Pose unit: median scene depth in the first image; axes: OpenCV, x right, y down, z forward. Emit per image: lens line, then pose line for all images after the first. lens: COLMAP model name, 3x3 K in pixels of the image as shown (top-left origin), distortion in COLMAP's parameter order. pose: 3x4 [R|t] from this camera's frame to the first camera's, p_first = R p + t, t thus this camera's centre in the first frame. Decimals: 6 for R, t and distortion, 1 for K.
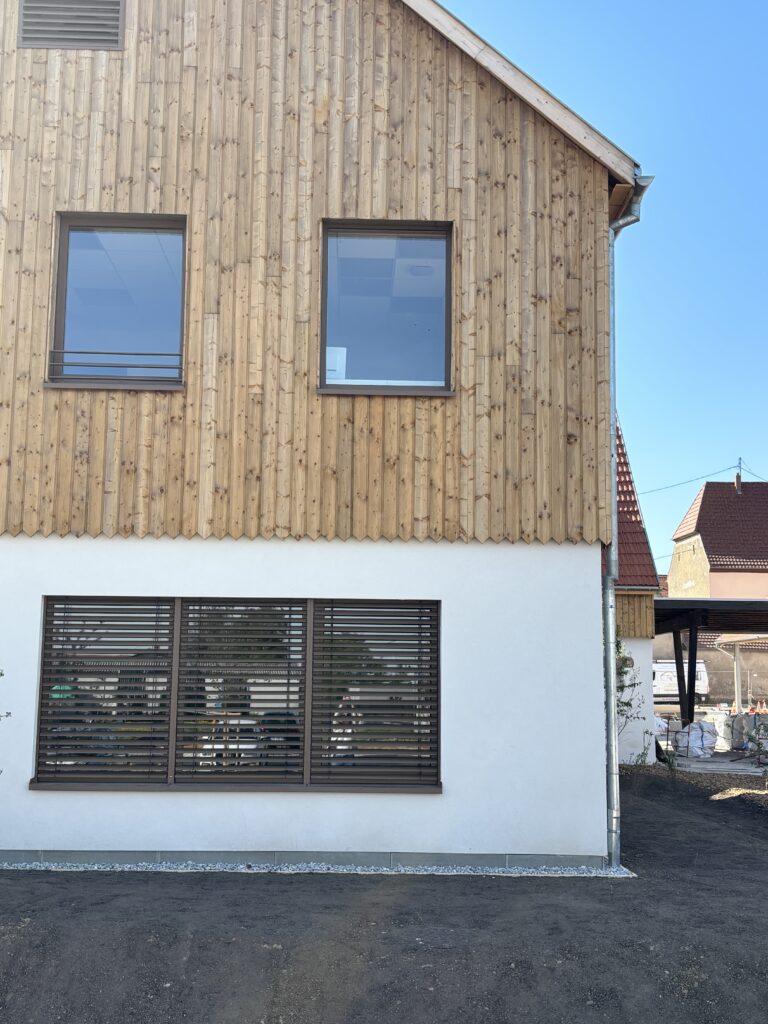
lens RADIAL K [[1199.5, 0, 363.9], [0, 1199.5, 571.7], [0, 0, 1]] dist [0.018403, 0.000000]
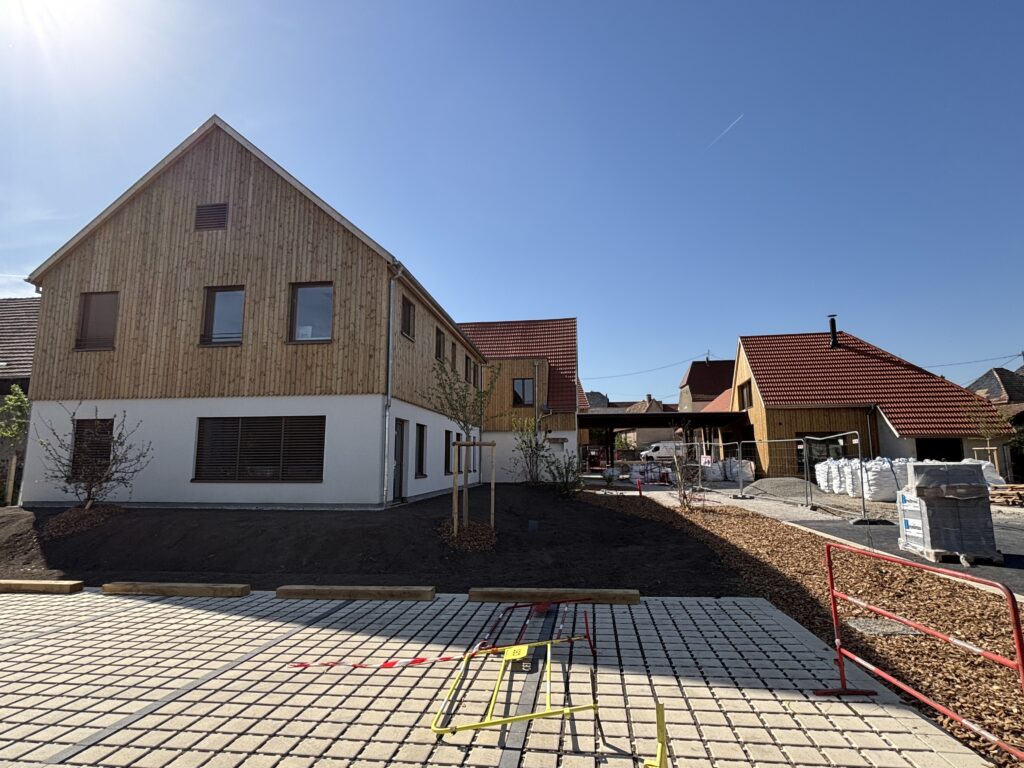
lens RADIAL K [[530.6, 0, 510.9], [0, 530.6, 401.2], [0, 0, 1]] dist [0.002672, -0.001147]
pose [[0.988780, -0.030172, -0.146302, 0.665907], [0.028550, 0.999506, -0.013174, 0.018581], [0.146627, 0.008849, 0.989152, -0.166741]]
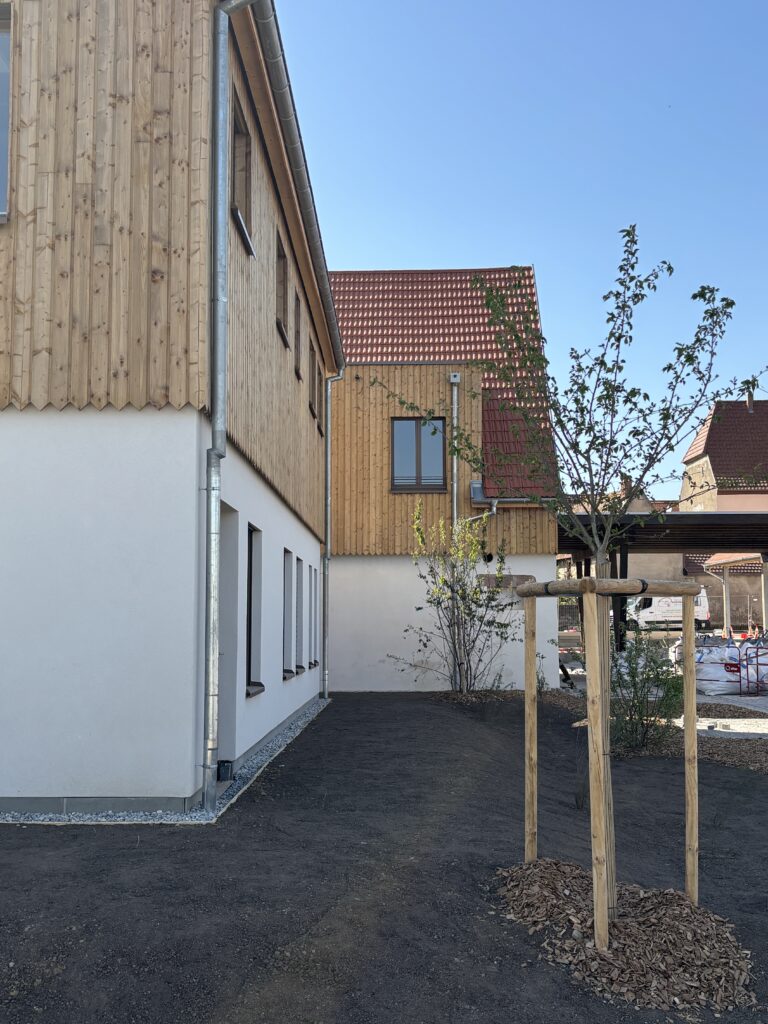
lens RADIAL K [[1199.5, 0, 387.3], [0, 1199.5, 519.6], [0, 0, 1]] dist [0.018403, 0.000000]
pose [[0.999471, -0.016182, -0.028200, 0.340323], [0.016469, 0.999815, 0.009982, 0.042854], [0.028033, -0.010441, 0.999552, 0.217830]]
